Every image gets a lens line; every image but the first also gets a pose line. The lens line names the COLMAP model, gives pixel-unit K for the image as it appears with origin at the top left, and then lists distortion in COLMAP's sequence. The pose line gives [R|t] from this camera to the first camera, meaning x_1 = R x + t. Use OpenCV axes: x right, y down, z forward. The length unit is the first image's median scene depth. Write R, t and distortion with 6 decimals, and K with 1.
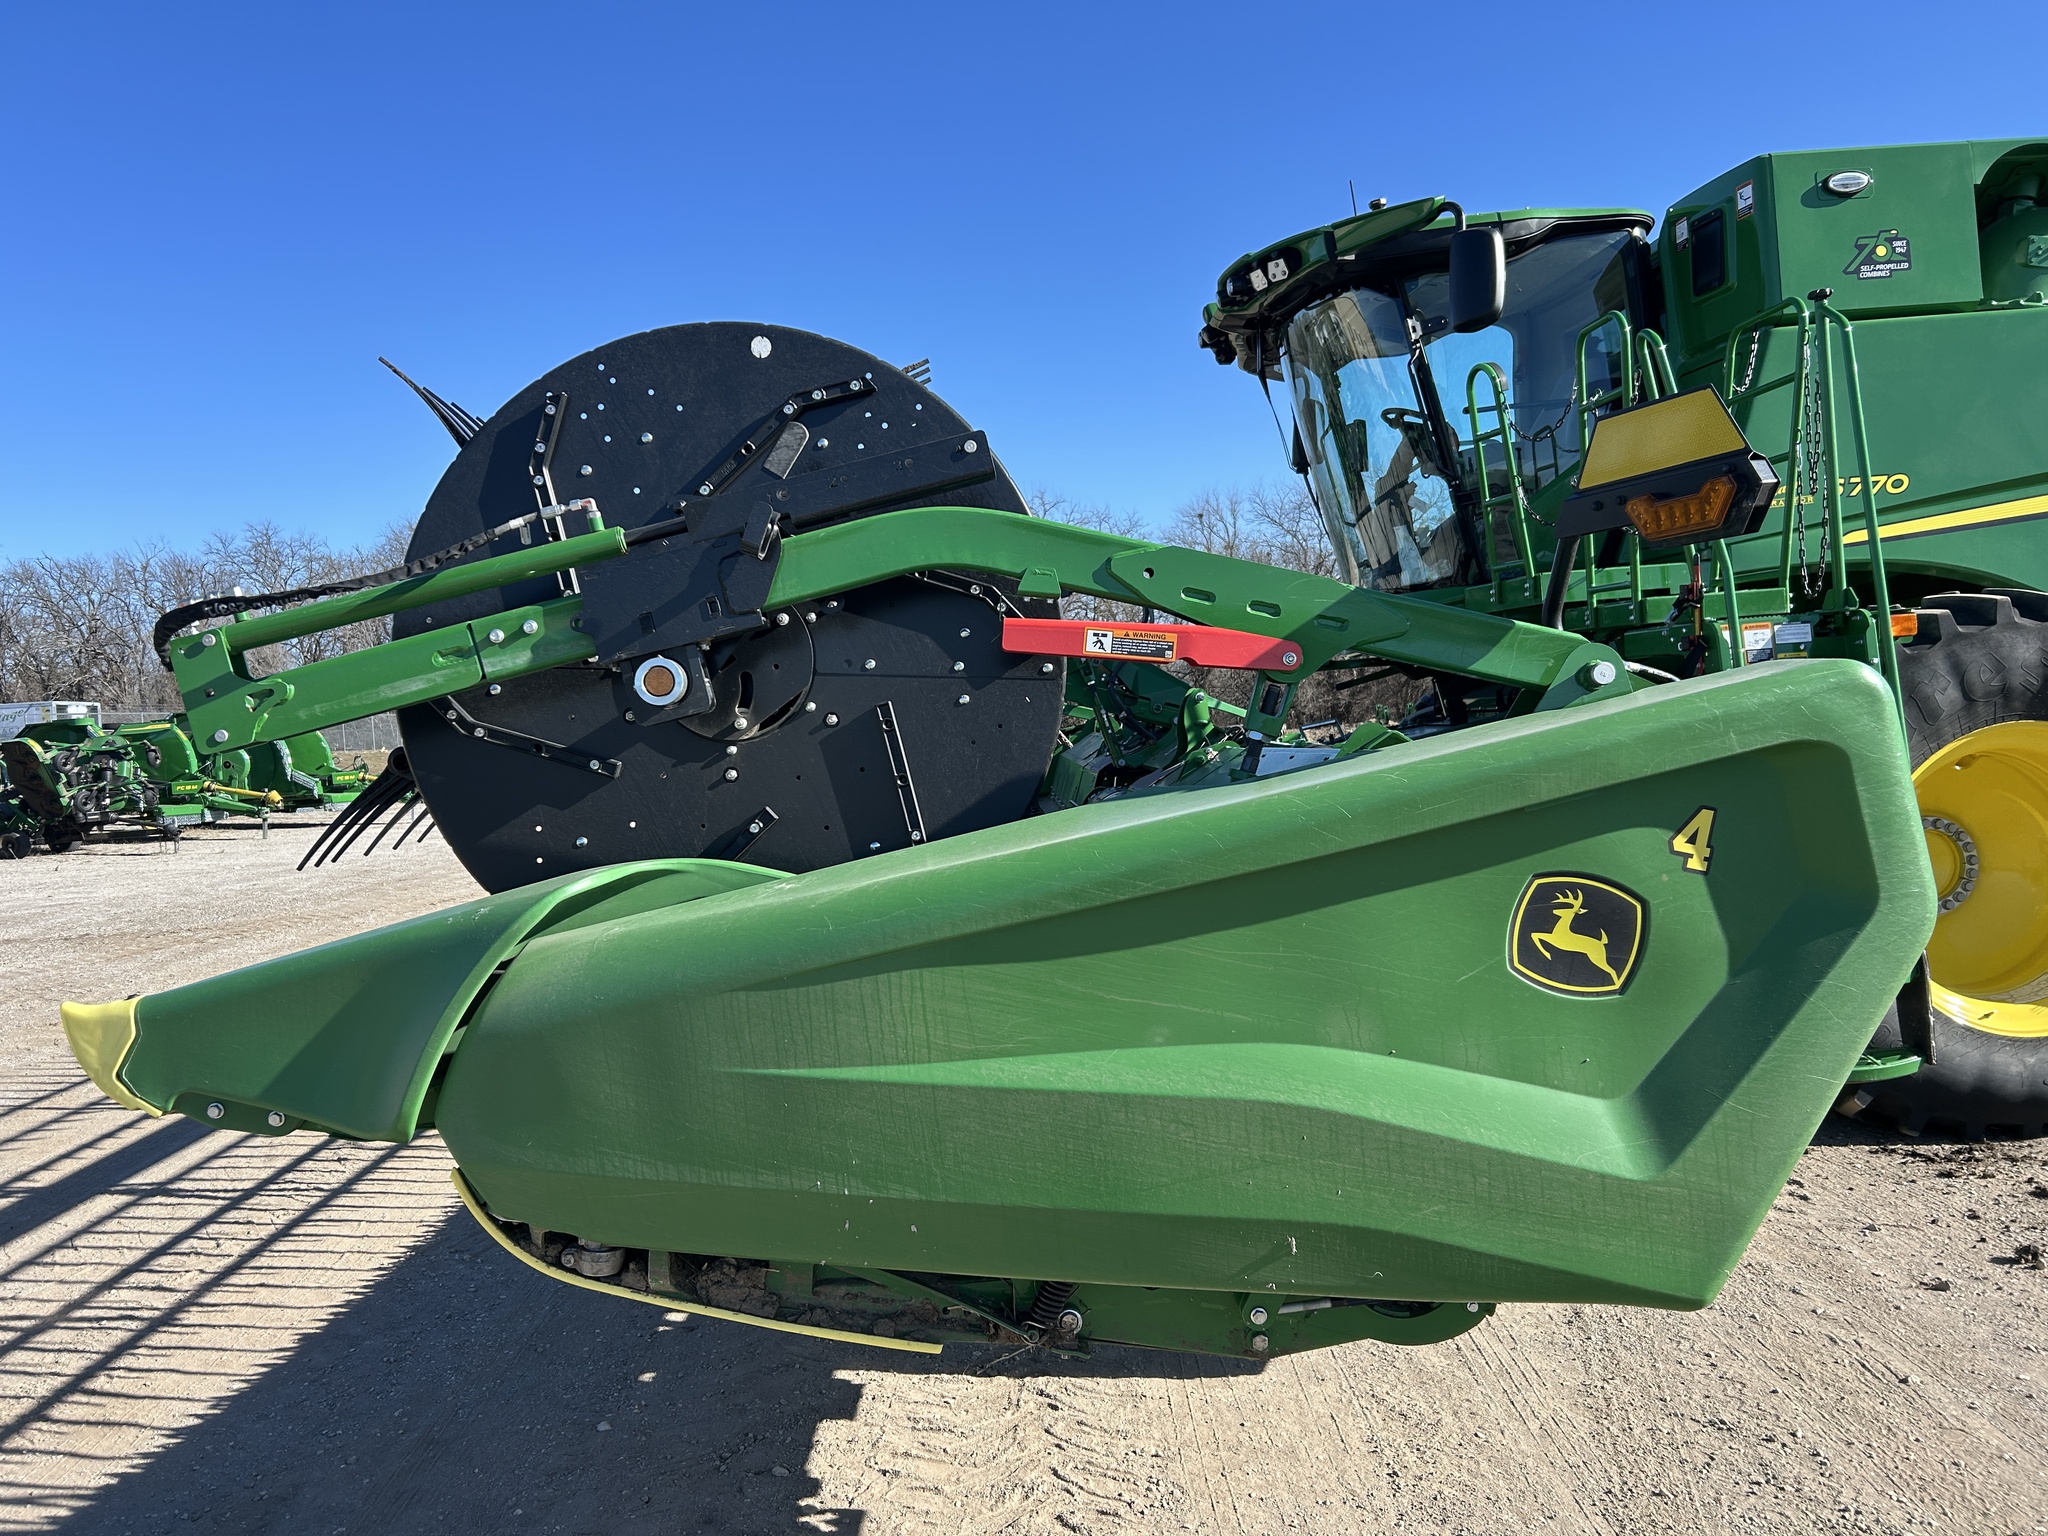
lens RADIAL K [[1542.0, 0, 1024.0], [0, 1542.0, 768.0], [0, 0, 1]] dist [0.065397, -0.073008]
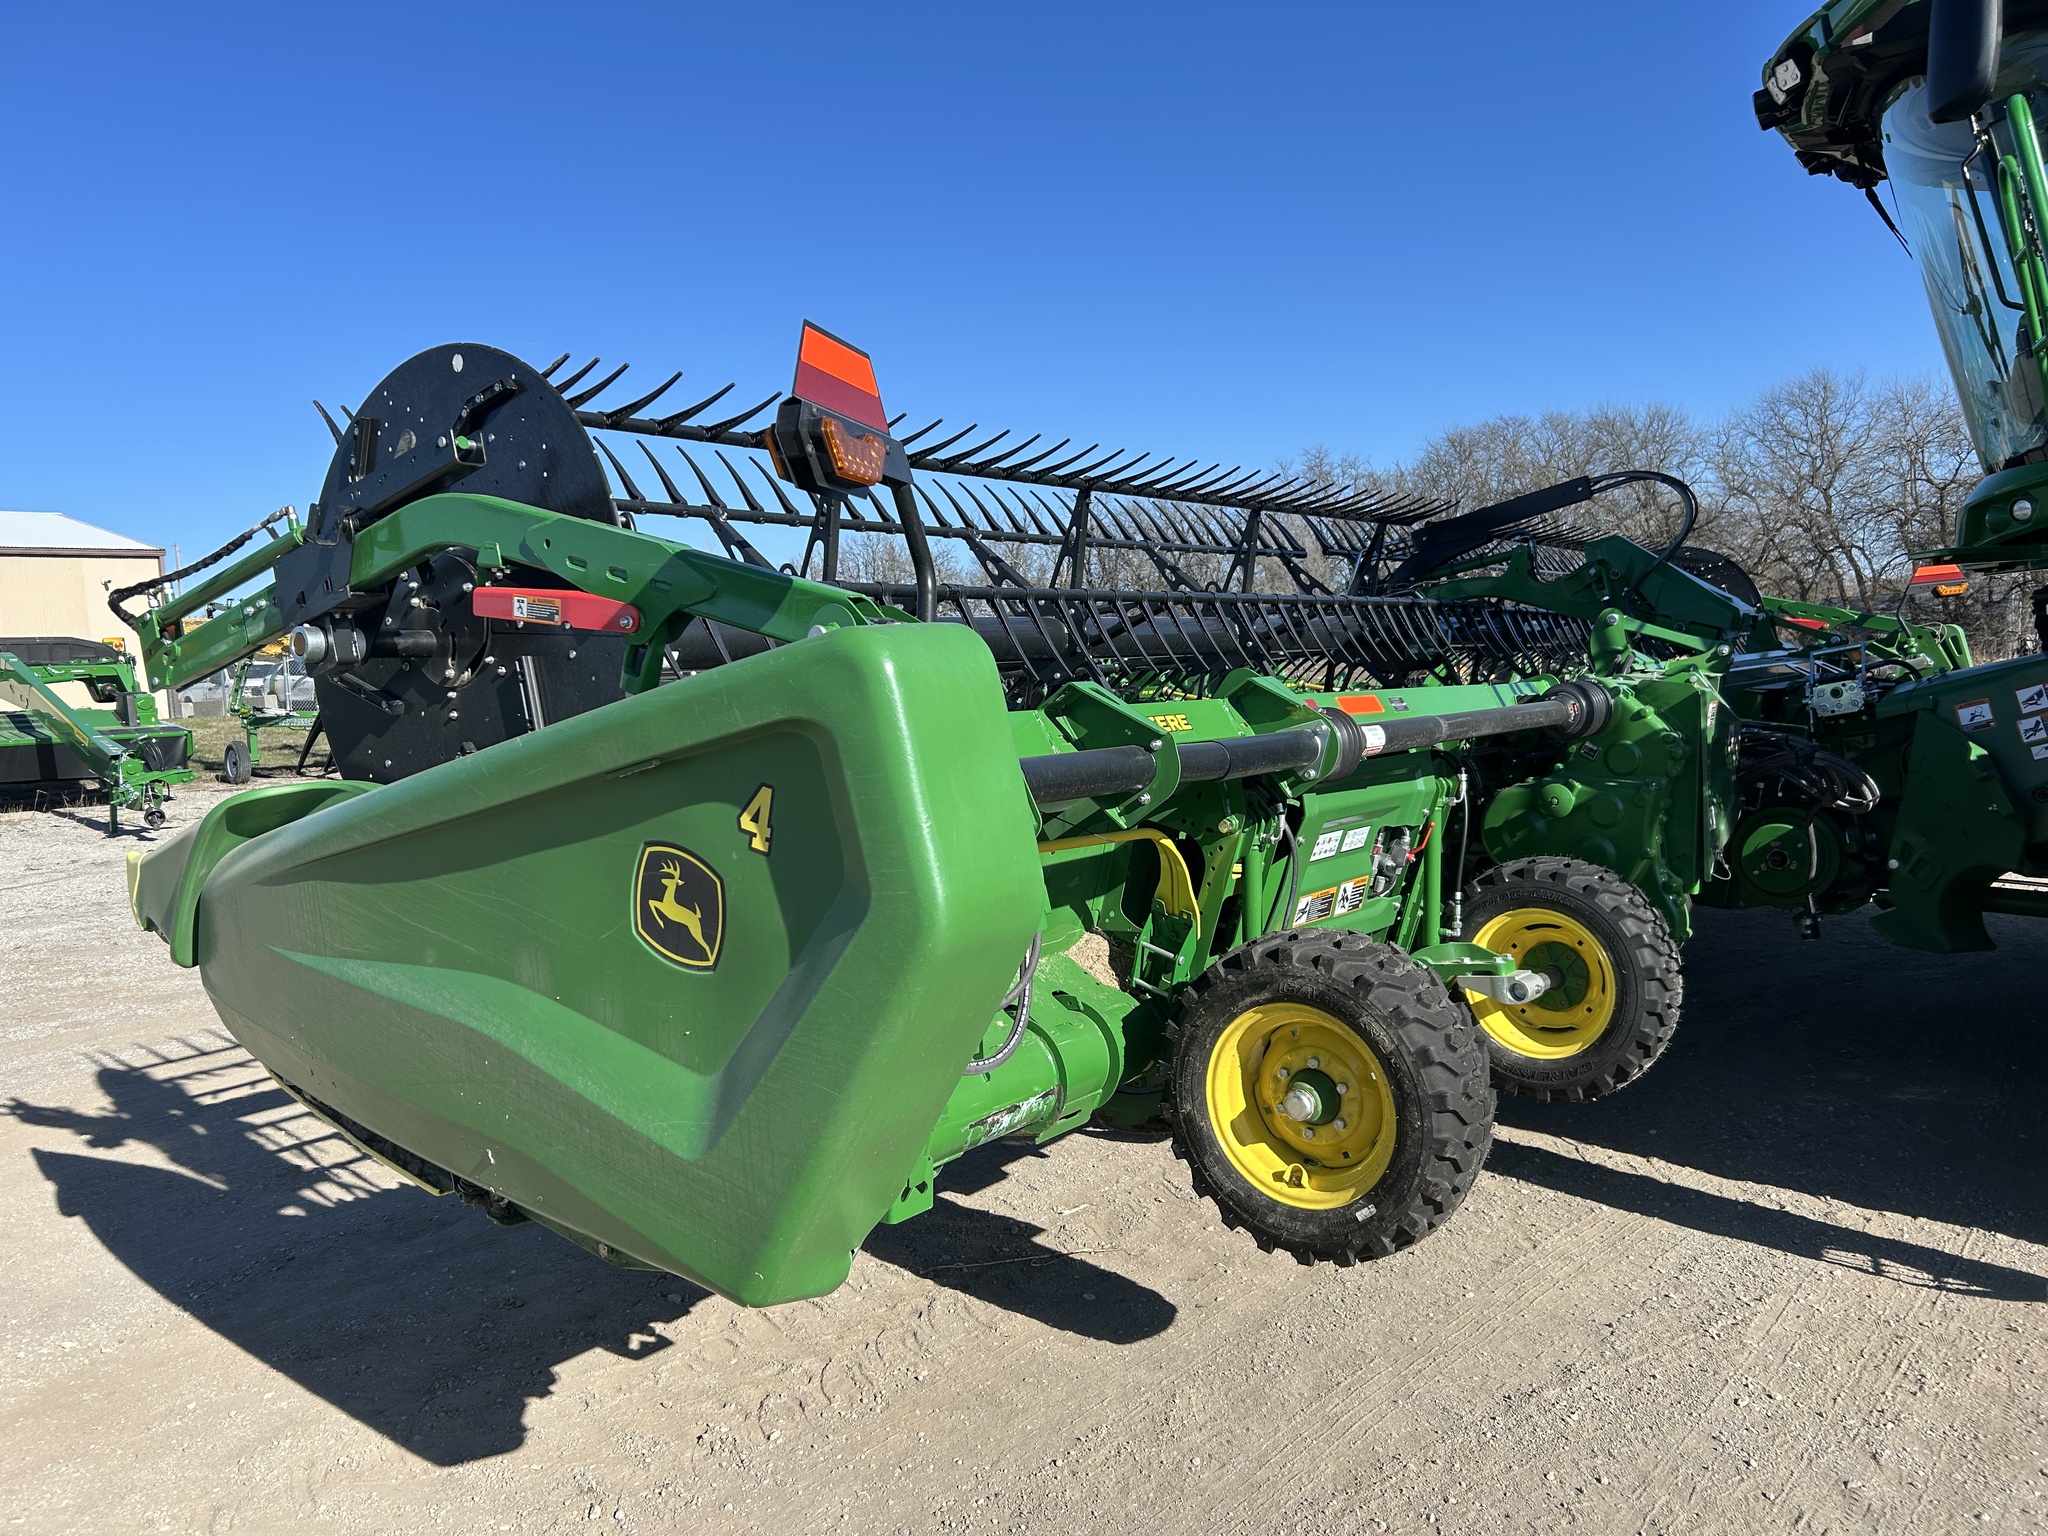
lens RADIAL K [[1555.9, 0, 1027.1], [0, 1555.9, 759.1], [0, 0, 1]] dist [0.050822, -0.051165]
pose [[0.786799, 0.045209, -0.615552, 0.953154], [-0.011362, 0.998206, 0.058790, -0.039474], [0.617105, -0.039262, 0.785901, 0.300140]]
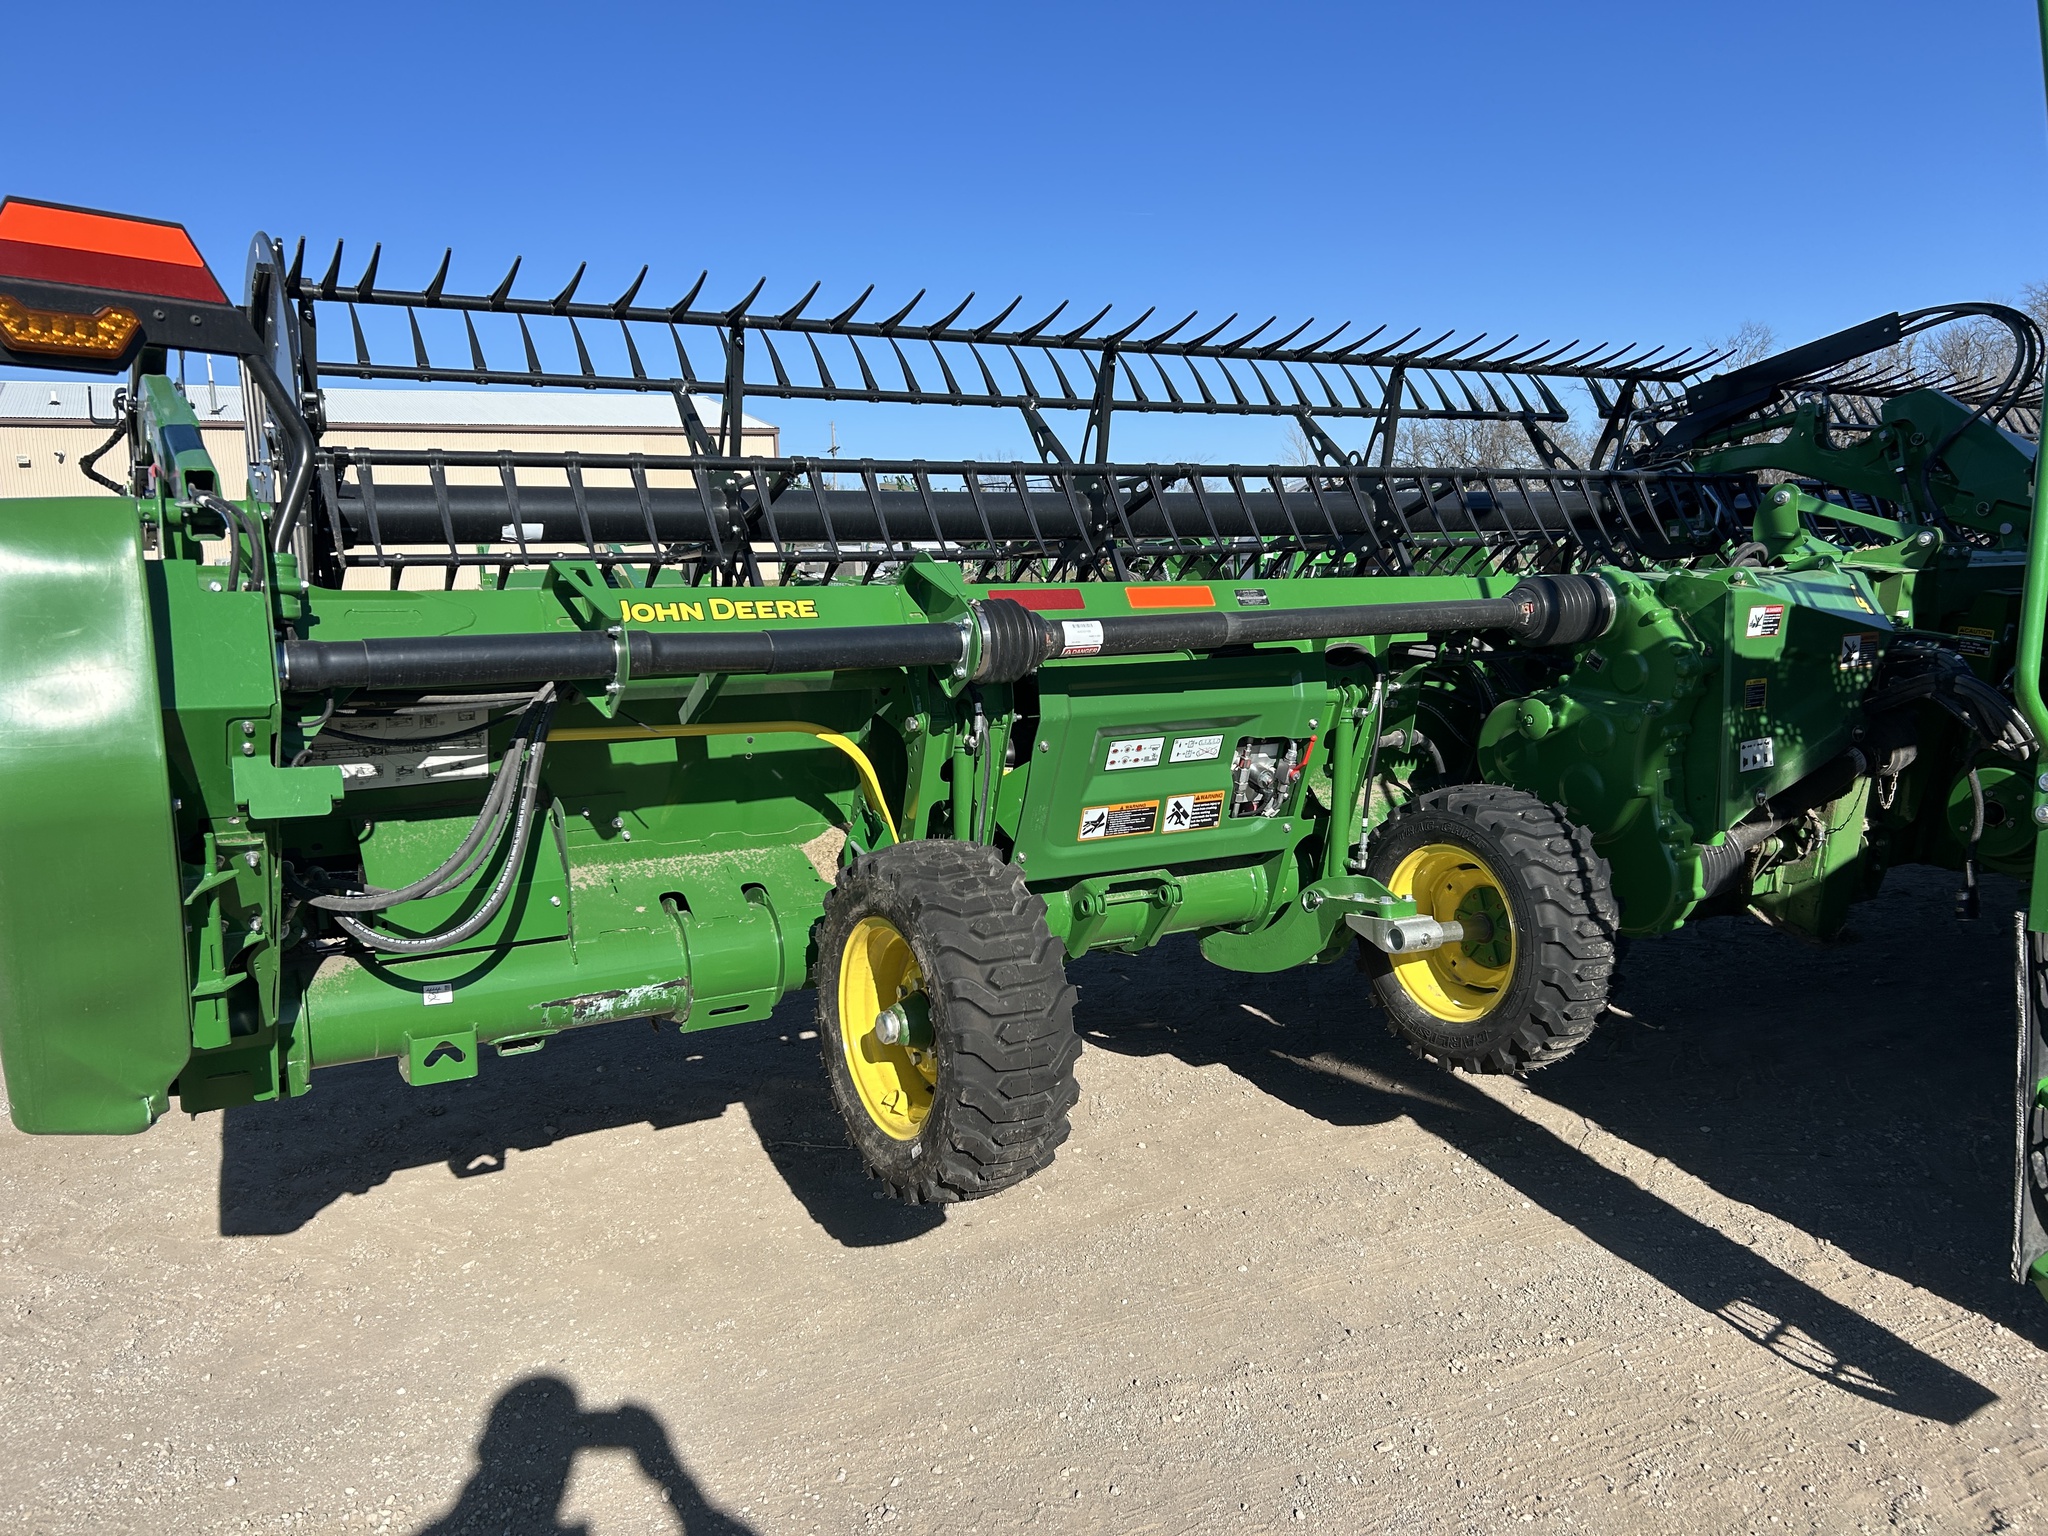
lens RADIAL K [[1542.0, 0, 1024.0], [0, 1542.0, 768.0], [0, 0, 1]] dist [0.065397, -0.073008]
pose [[0.489348, 0.145562, -0.859855, 1.344549], [-0.026904, 0.988022, 0.151948, -0.057885], [0.871673, -0.051222, 0.487403, 0.902690]]
